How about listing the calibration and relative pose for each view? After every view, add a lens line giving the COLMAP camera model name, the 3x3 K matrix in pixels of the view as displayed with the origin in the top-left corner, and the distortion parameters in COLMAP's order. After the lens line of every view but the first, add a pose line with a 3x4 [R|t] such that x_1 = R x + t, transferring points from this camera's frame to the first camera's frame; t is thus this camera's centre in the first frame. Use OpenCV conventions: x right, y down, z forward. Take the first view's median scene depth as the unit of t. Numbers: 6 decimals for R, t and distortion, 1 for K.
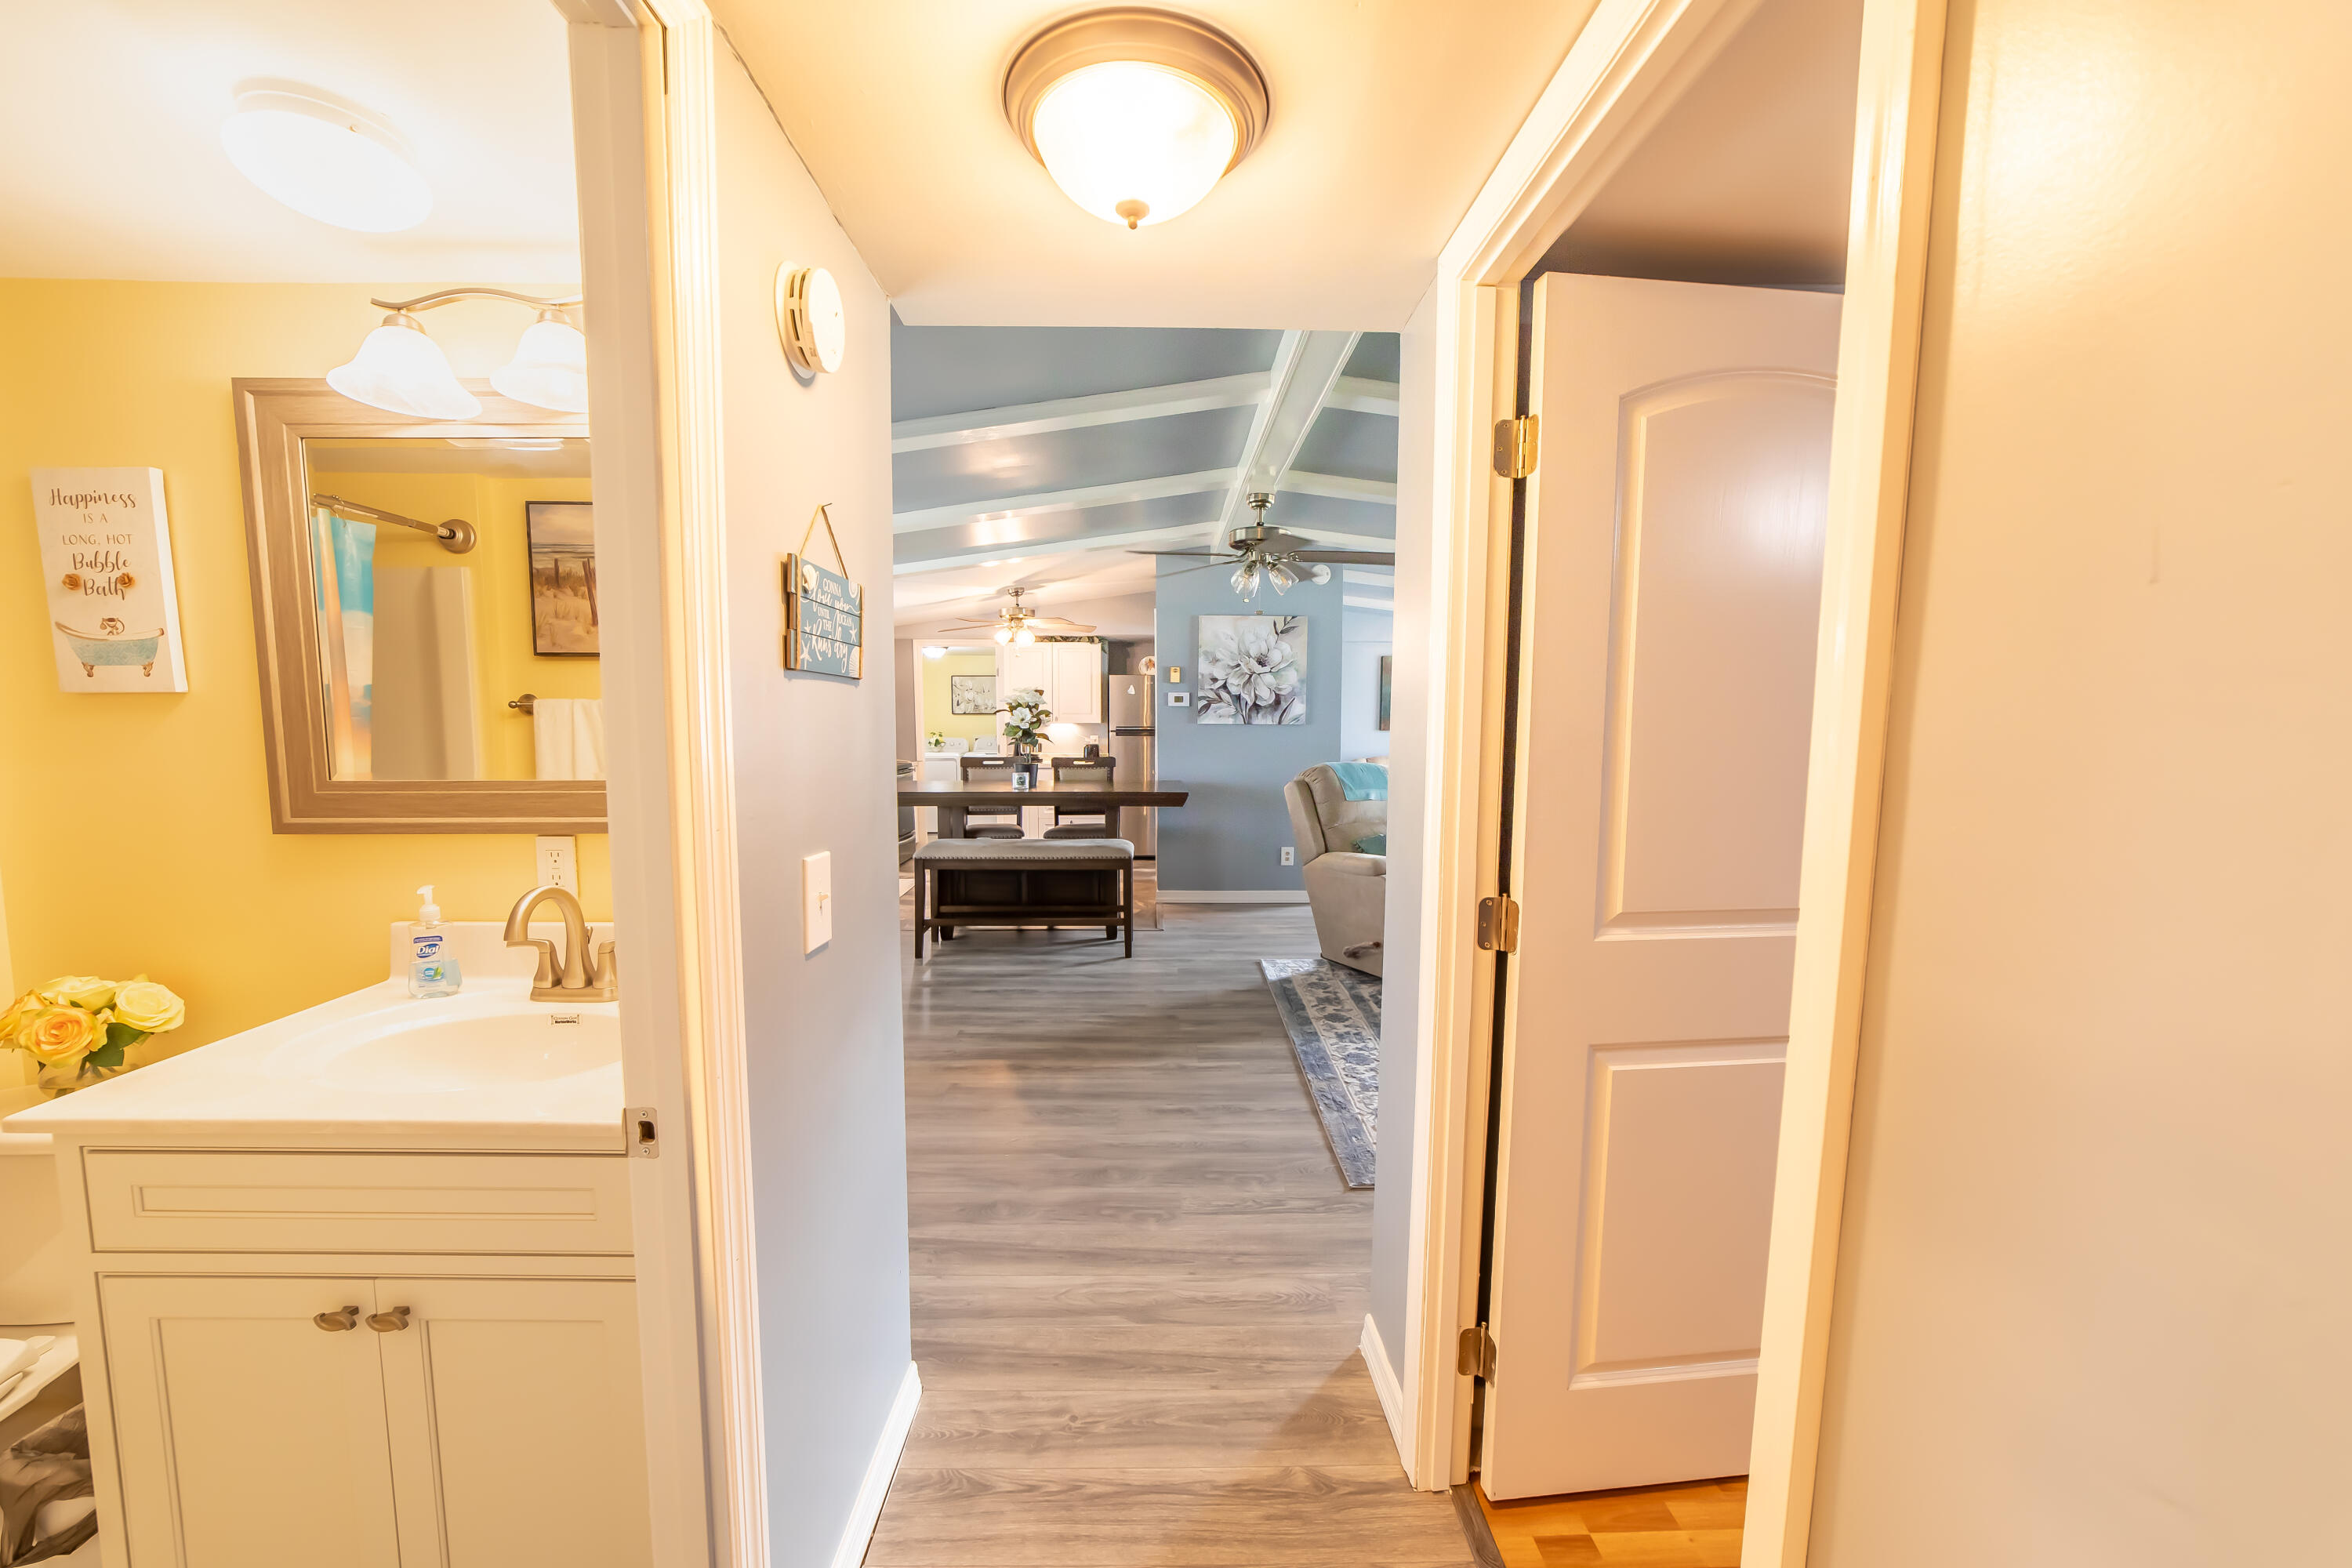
lens RADIAL K [[892.8, 0, 1166.5], [0, 892.8, 794.9], [0, 0, 1]] dist [-0.018882, 0.005338]
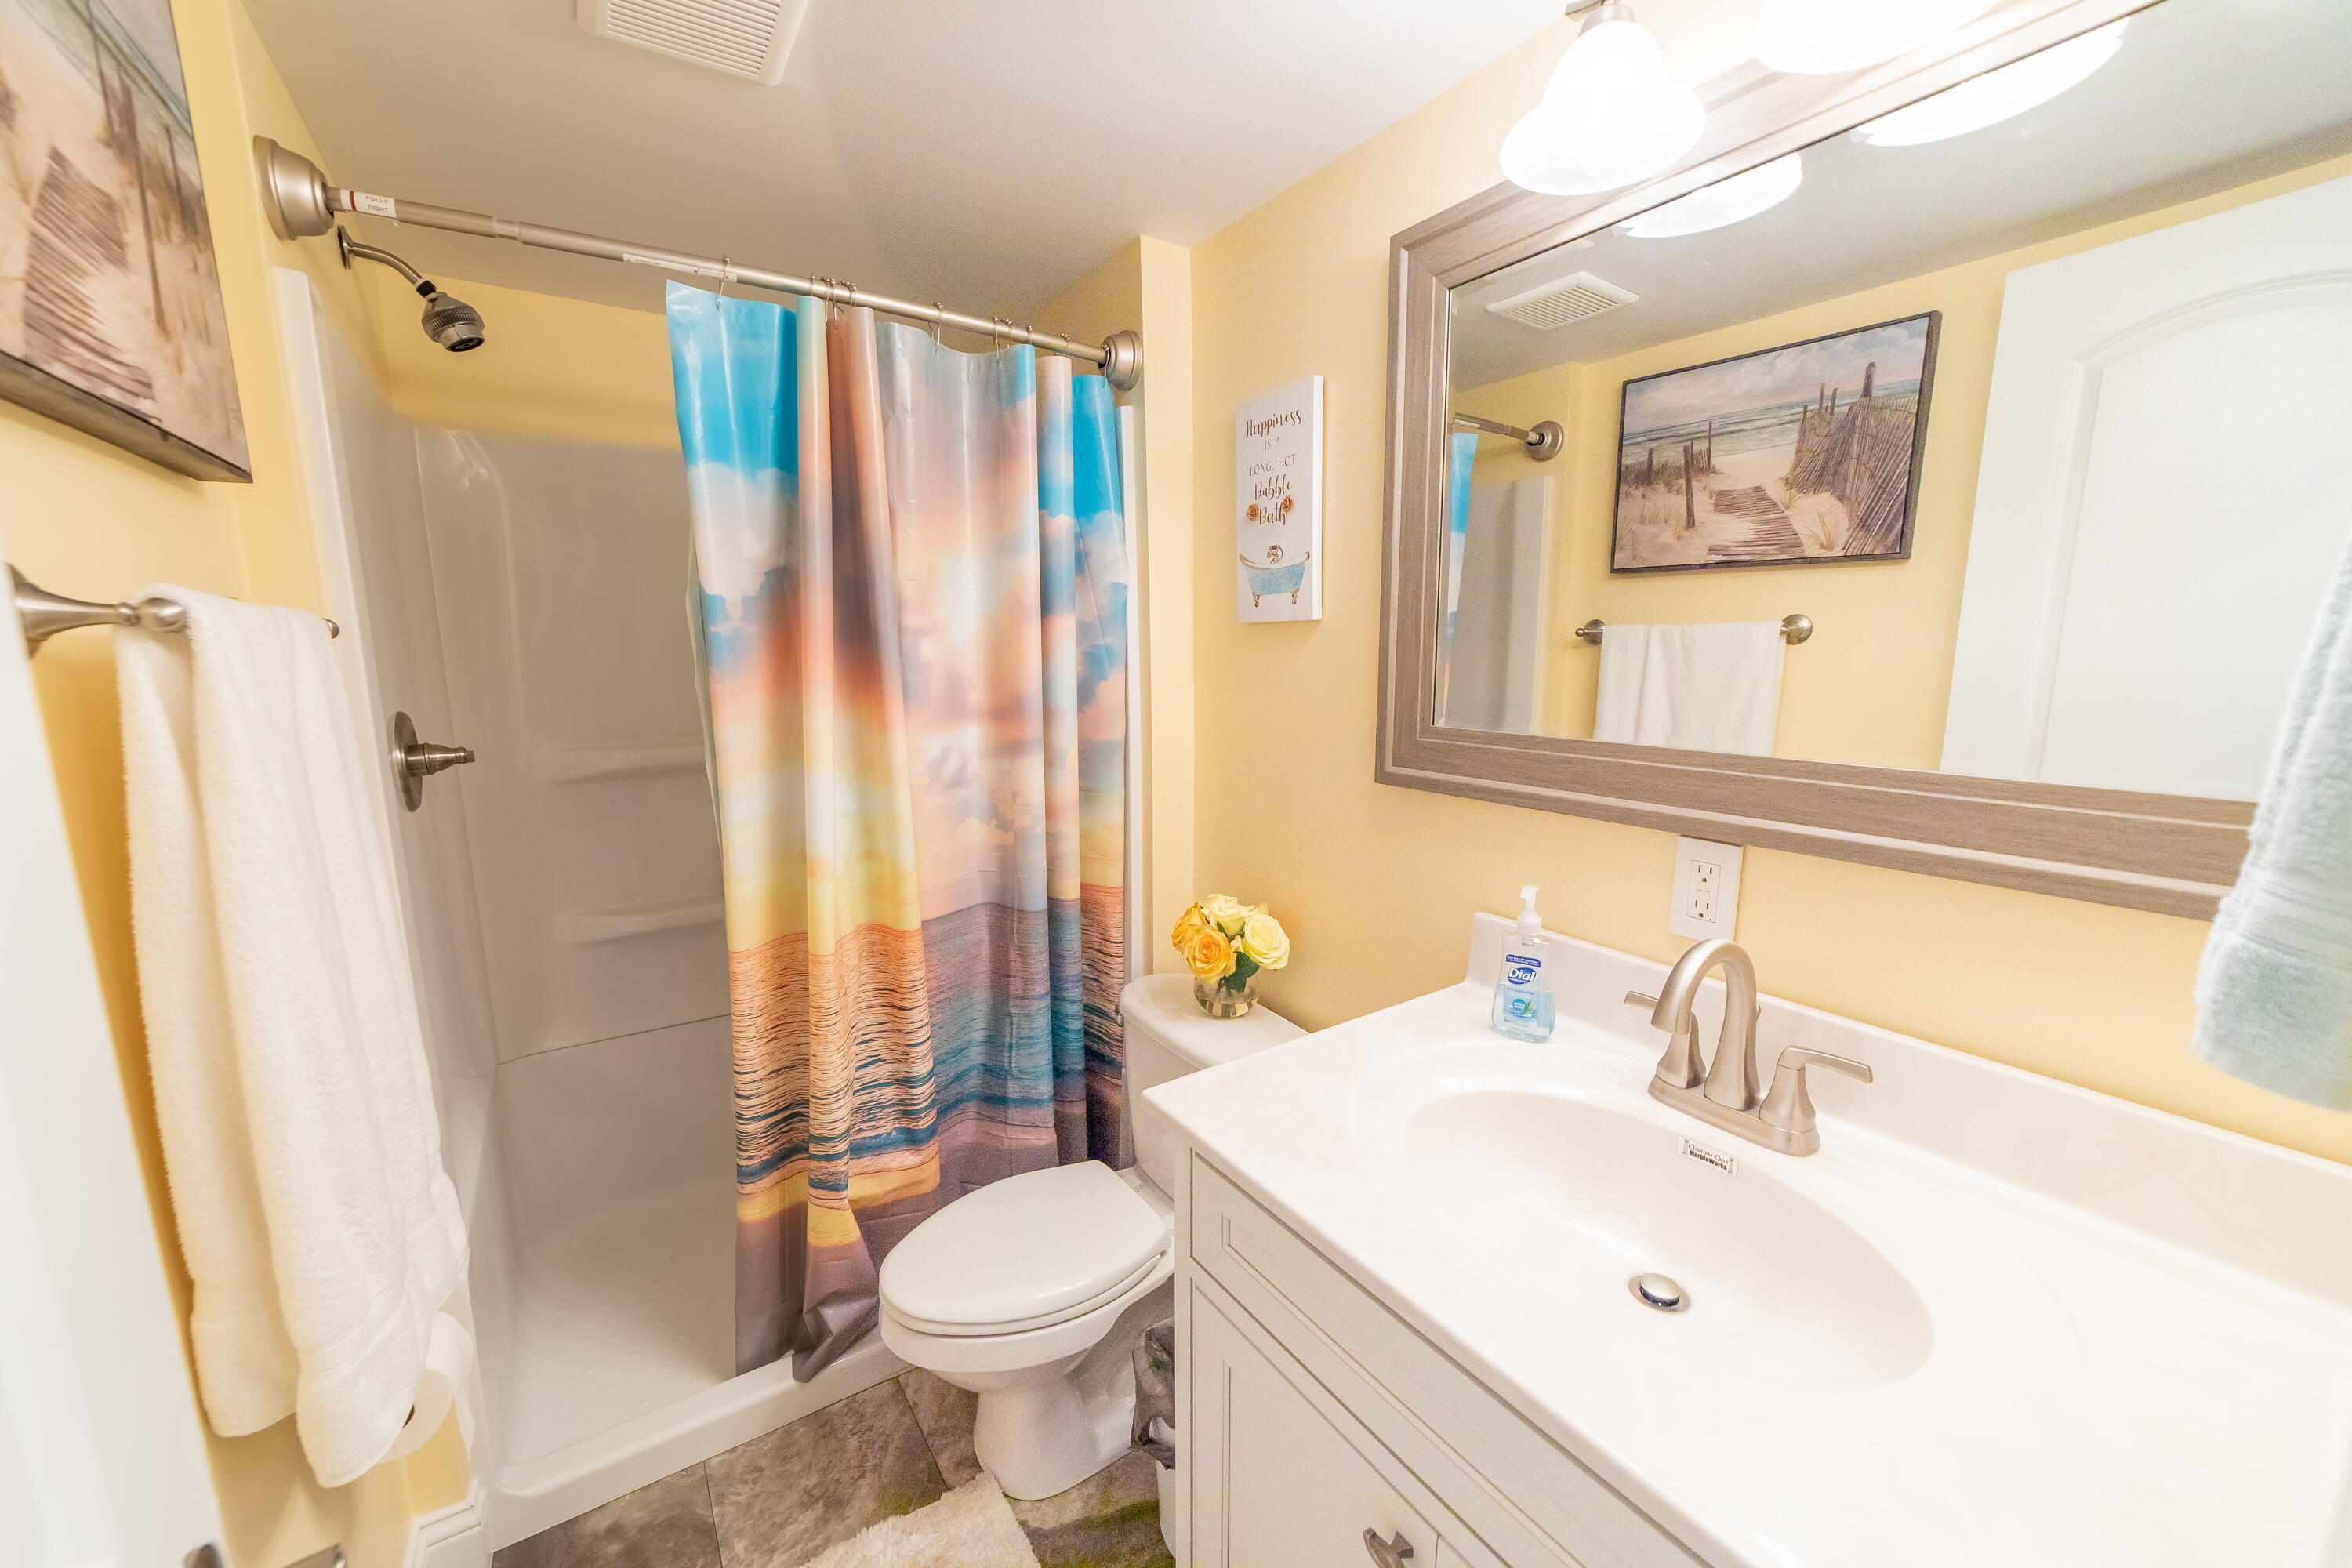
lens RADIAL K [[892.8, 0, 1166.5], [0, 892.8, 794.9], [0, 0, 1]] dist [-0.018882, 0.005338]
pose [[0.539764, 0.136799, -0.830627, -0.395431], [-0.071025, 0.990590, 0.116990, -0.032362], [0.838815, -0.004152, 0.544401, 0.350344]]
